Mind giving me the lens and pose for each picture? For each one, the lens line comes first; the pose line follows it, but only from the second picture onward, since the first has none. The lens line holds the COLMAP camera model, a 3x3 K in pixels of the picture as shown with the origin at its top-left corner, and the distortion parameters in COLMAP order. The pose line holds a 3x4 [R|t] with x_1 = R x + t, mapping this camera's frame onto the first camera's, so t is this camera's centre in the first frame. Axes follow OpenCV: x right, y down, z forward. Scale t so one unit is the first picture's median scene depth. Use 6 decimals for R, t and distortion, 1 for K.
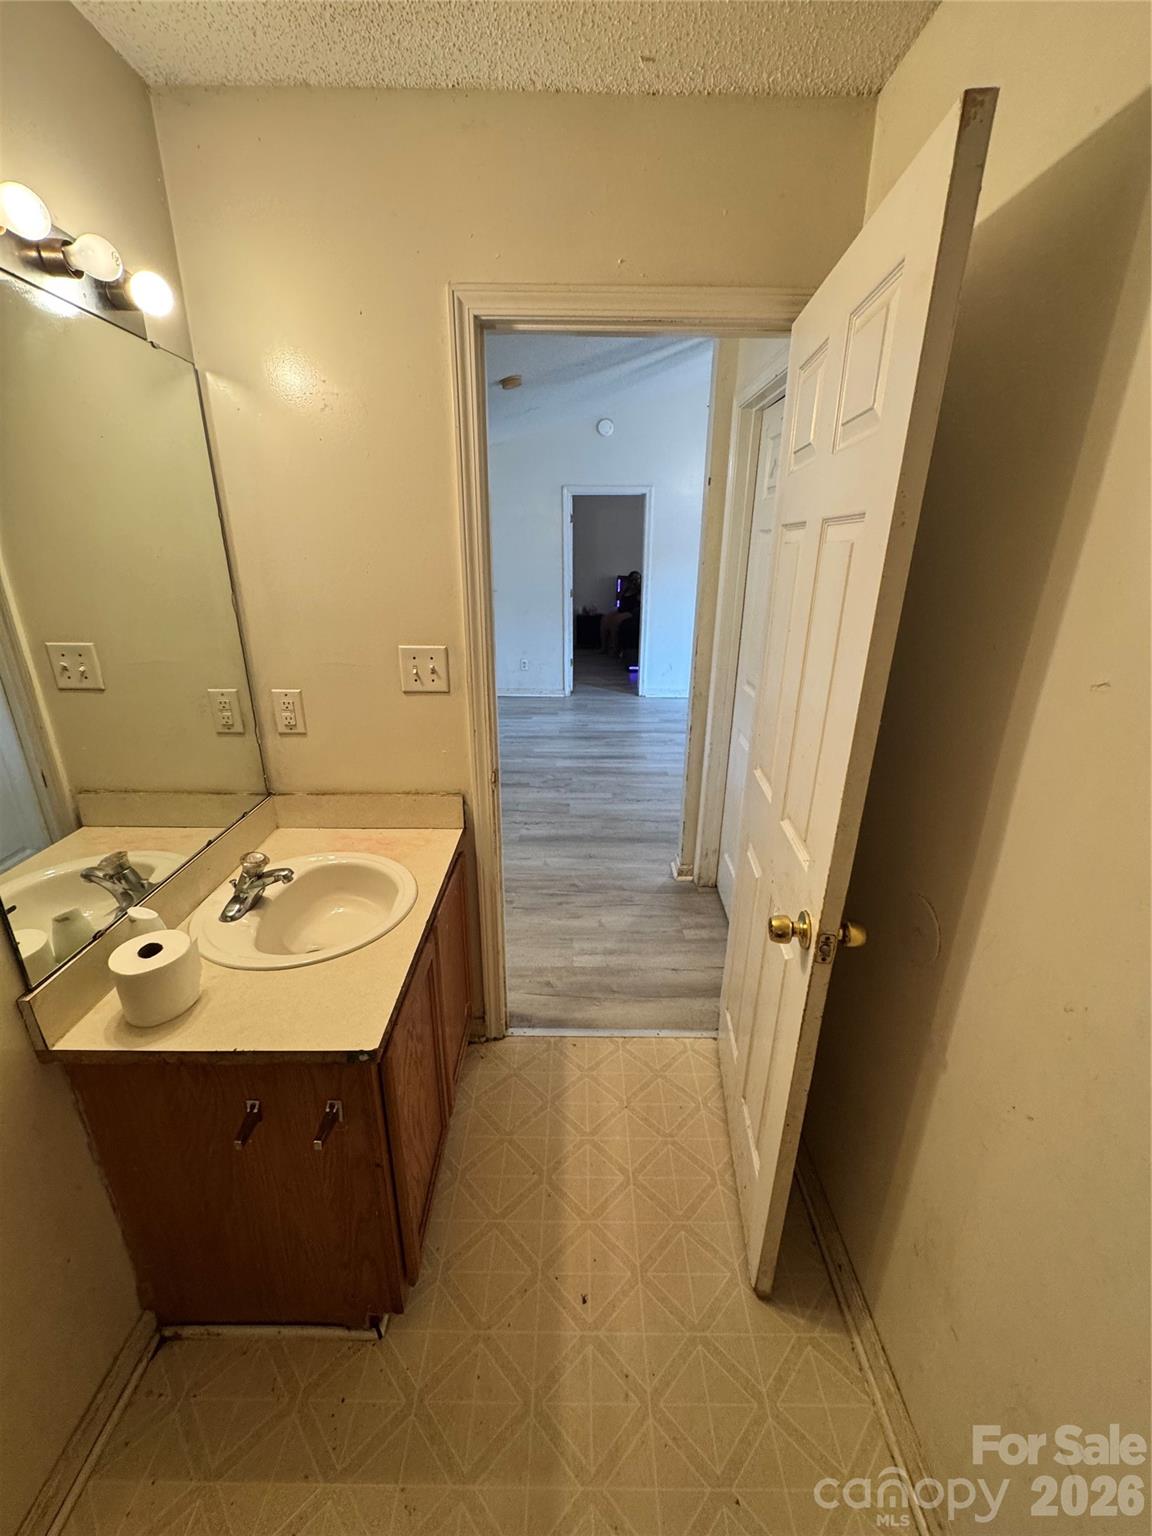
lens RADIAL K [[612.8, 0, 564.6], [0, 612.8, 770.4], [0, 0, 1]] dist [-0.004425, 0.000897]
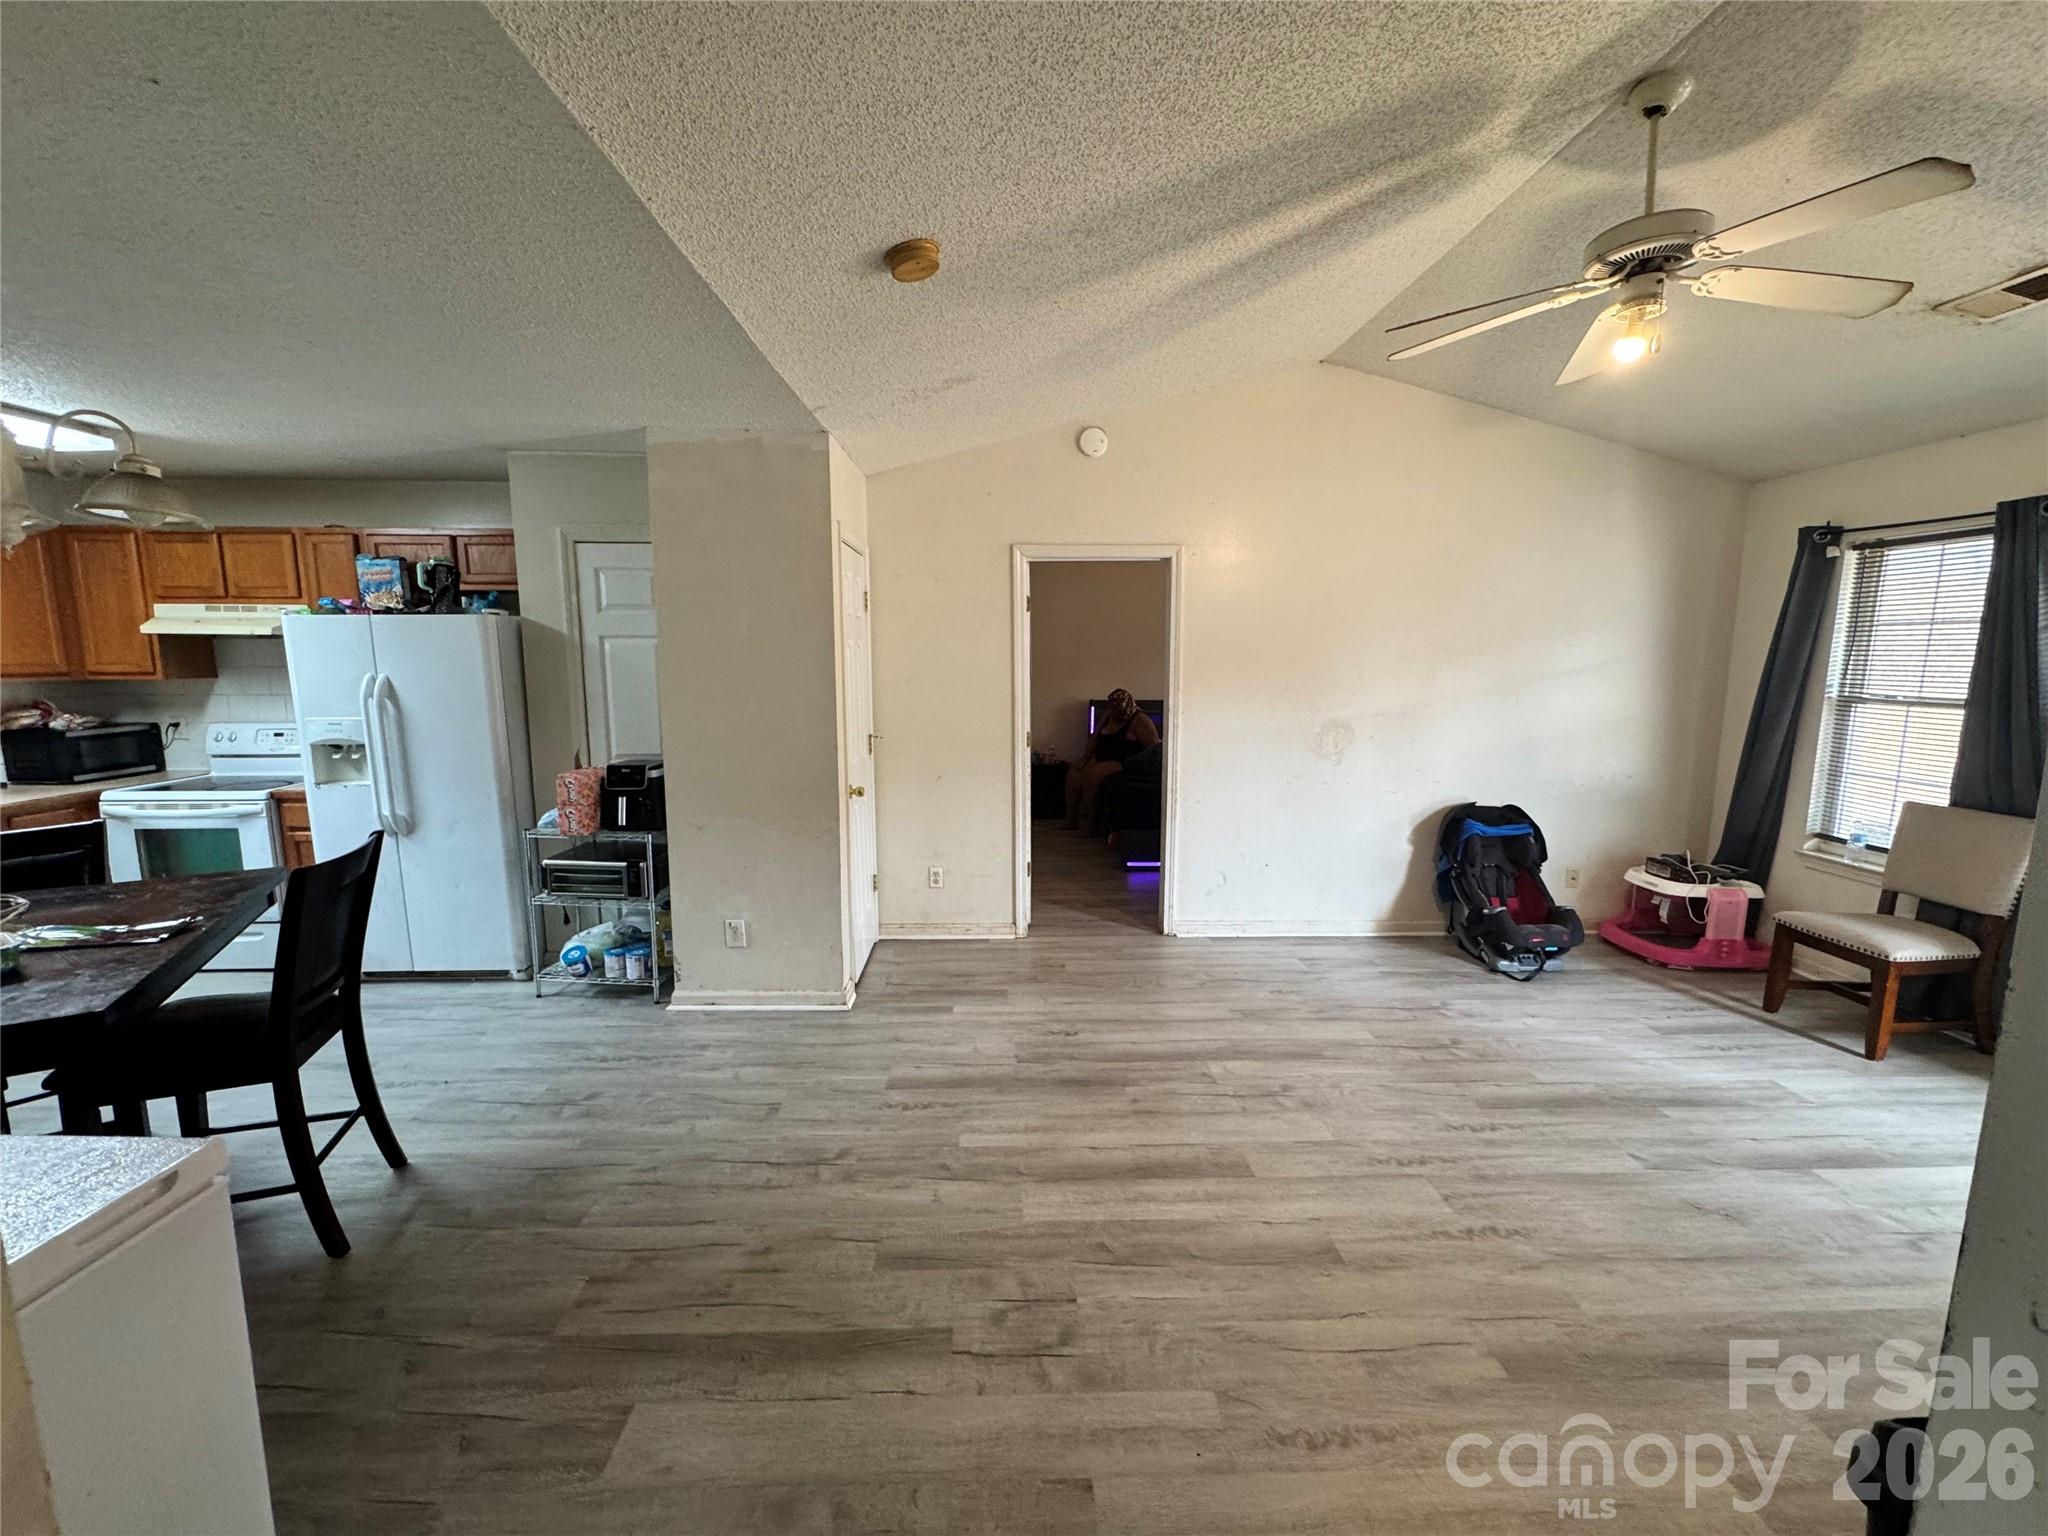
lens RADIAL K [[817.1, 0, 1025.1], [0, 817.1, 770.5], [0, 0, 1]] dist [-0.004425, 0.000897]
pose [[0.998863, -0.005013, 0.047400, -0.027869], [0.014773, 0.978047, -0.207860, -0.136926], [-0.045317, 0.208324, 0.977009, 0.375008]]
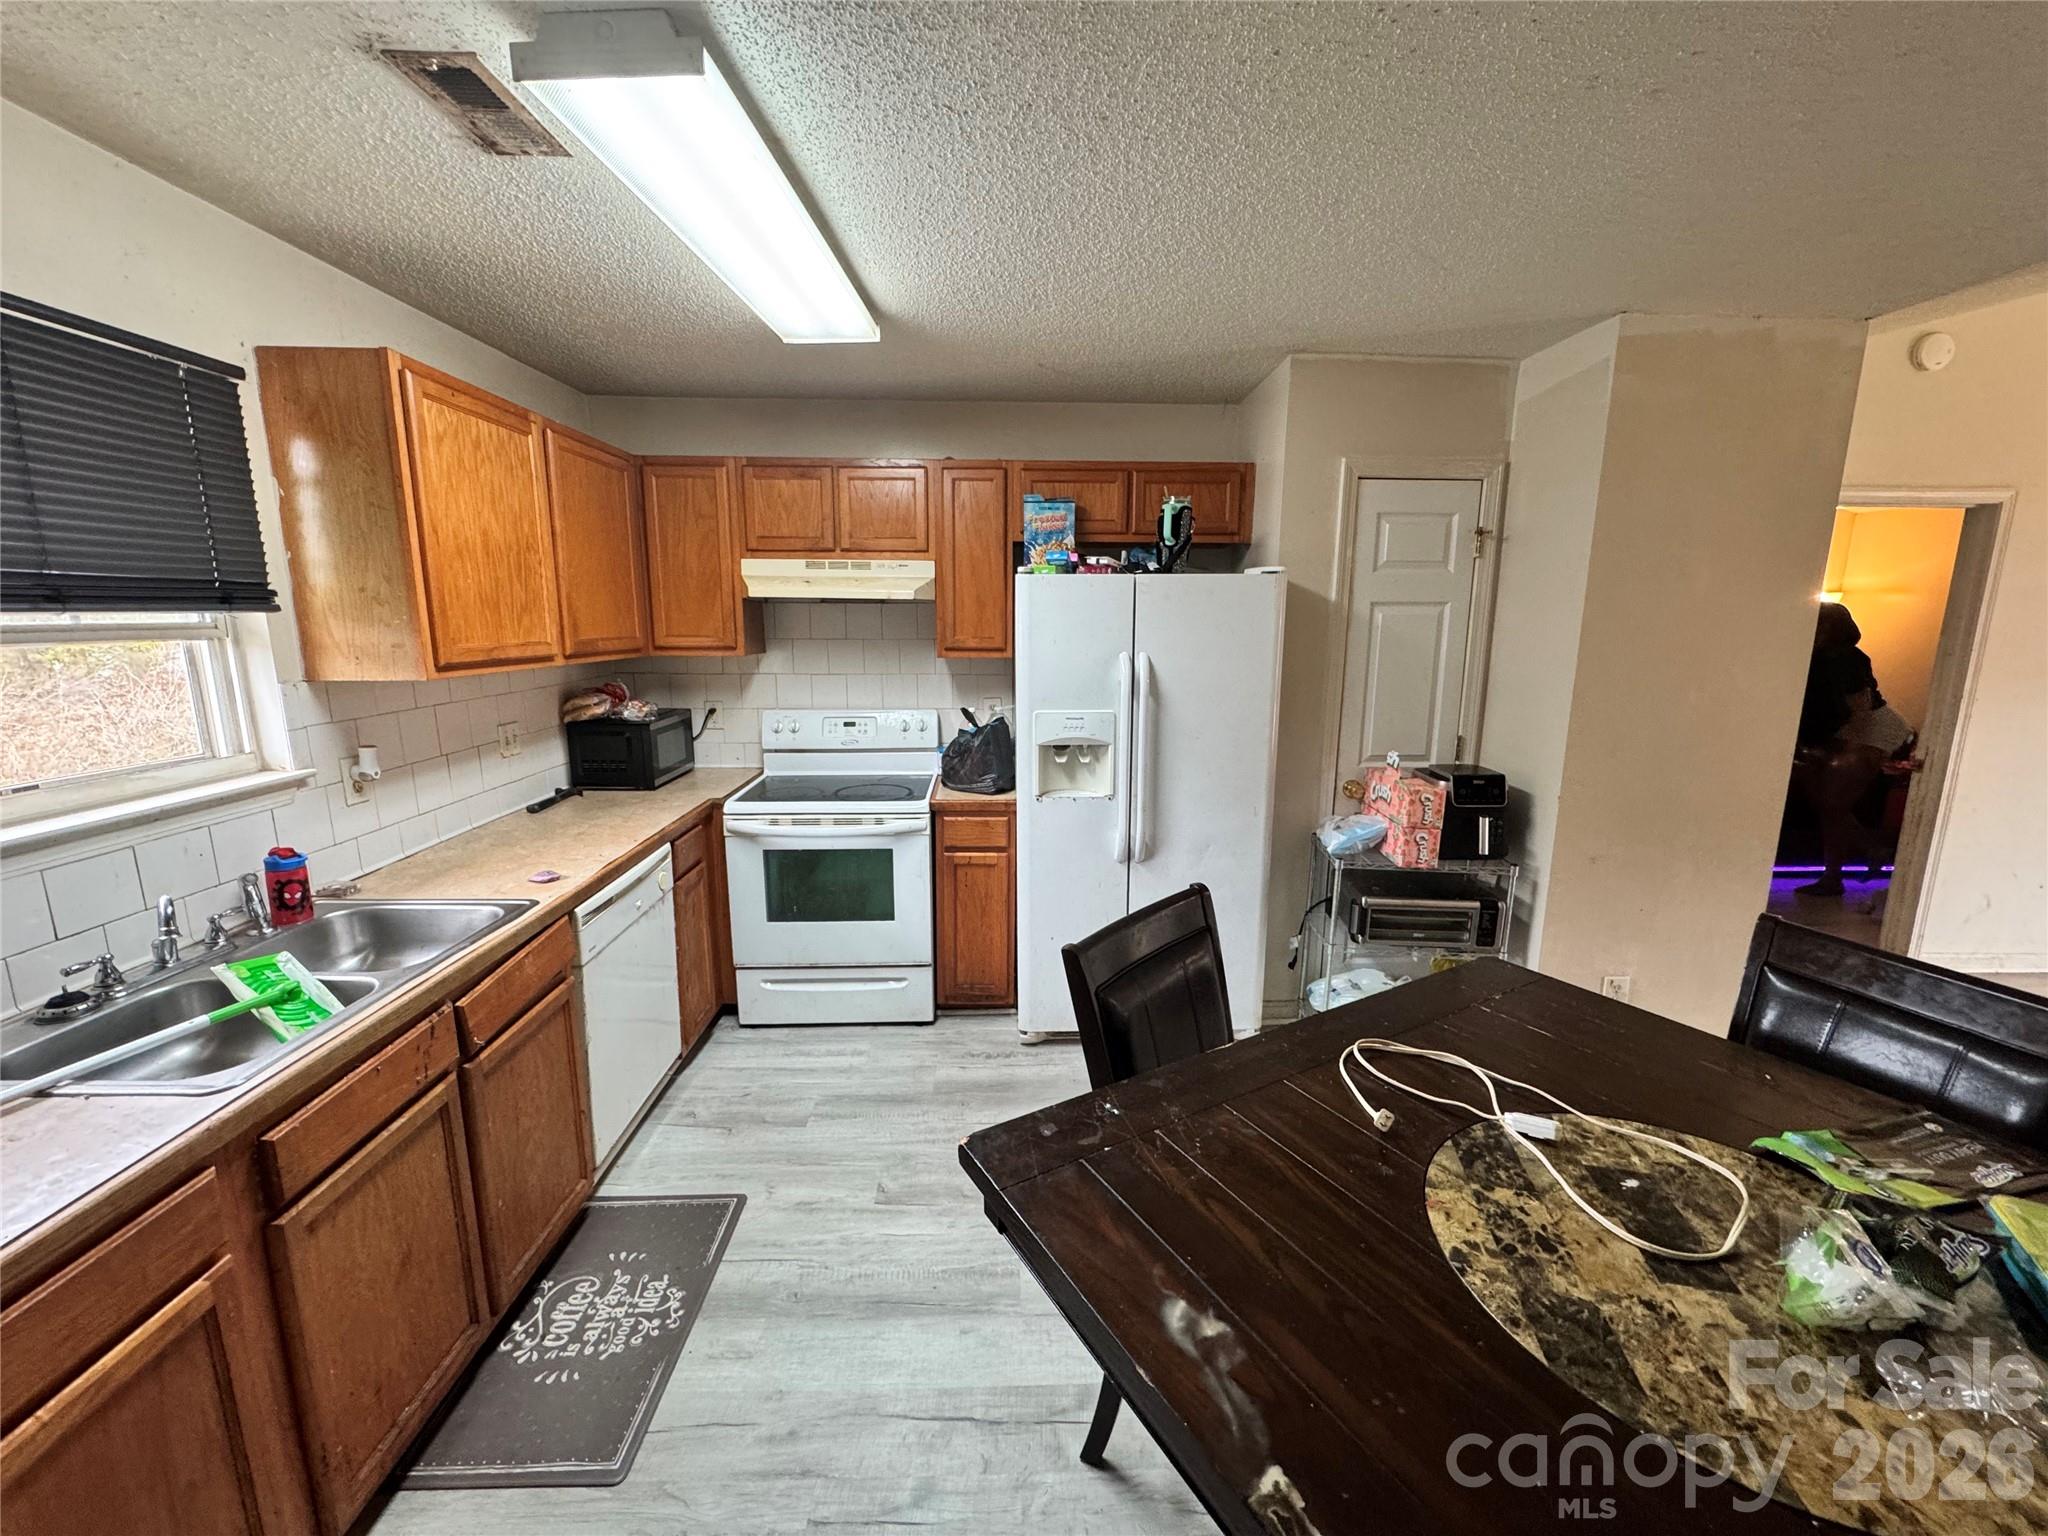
lens RADIAL K [[817.1, 0, 1018.9], [0, 817.1, 770.2], [0, 0, 1]] dist [-0.004425, 0.000897]
pose [[0.998945, -0.004240, 0.045728, -0.591856], [0.011627, 0.986639, -0.162507, -0.203790], [-0.044428, 0.162868, 0.985647, 0.541208]]
